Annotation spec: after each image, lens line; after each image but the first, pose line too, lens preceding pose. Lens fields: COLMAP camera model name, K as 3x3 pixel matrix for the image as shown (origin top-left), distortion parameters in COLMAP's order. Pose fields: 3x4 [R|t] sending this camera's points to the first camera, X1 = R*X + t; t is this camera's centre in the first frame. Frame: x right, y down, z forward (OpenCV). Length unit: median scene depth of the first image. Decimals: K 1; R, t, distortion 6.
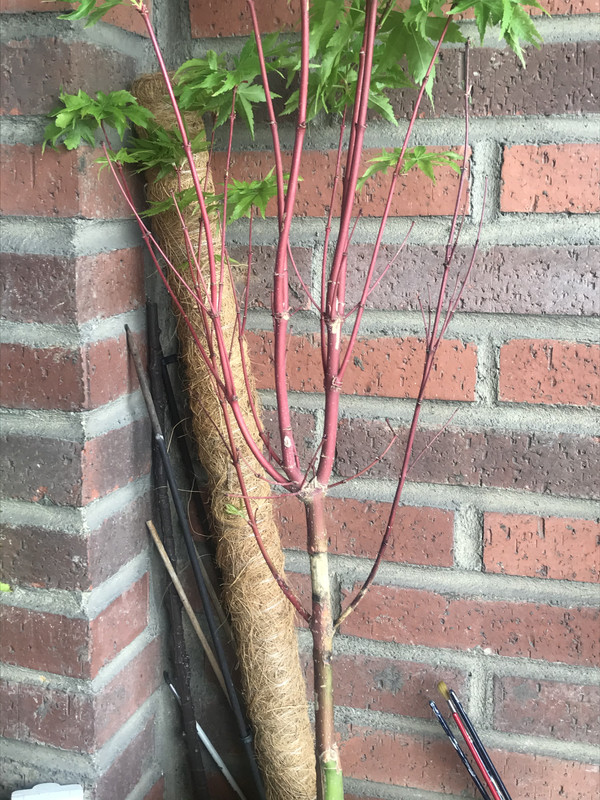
lens RADIAL K [[958.9, 0, 297.2], [0, 958.9, 386.5], [0, 0, 1]] dist [0.047866, -0.027298]
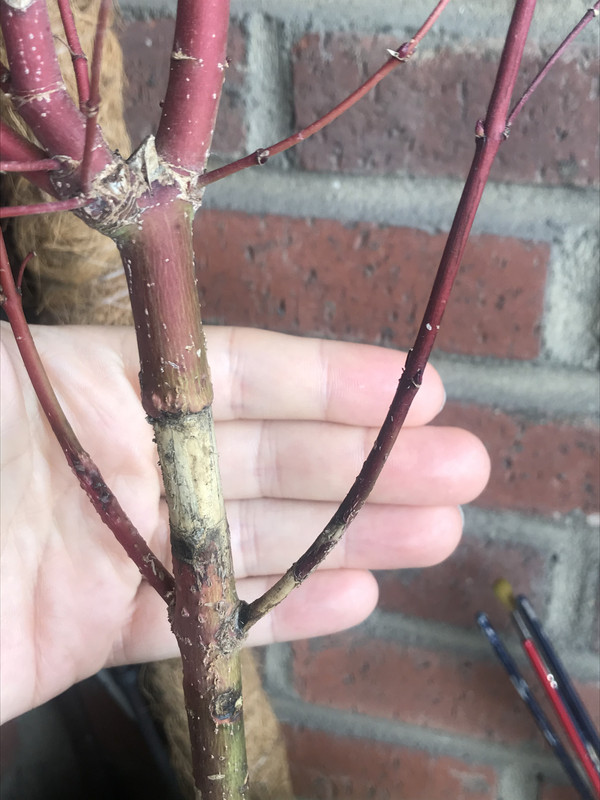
lens RADIAL K [[958.9, 0, 297.2], [0, 958.9, 386.5], [0, 0, 1]] dist [0.047866, -0.027298]
pose [[0.999975, -0.006870, -0.001584, 0.043153], [0.007035, 0.957581, 0.288079, 0.061678], [-0.000462, -0.288083, 0.957605, 0.540236]]
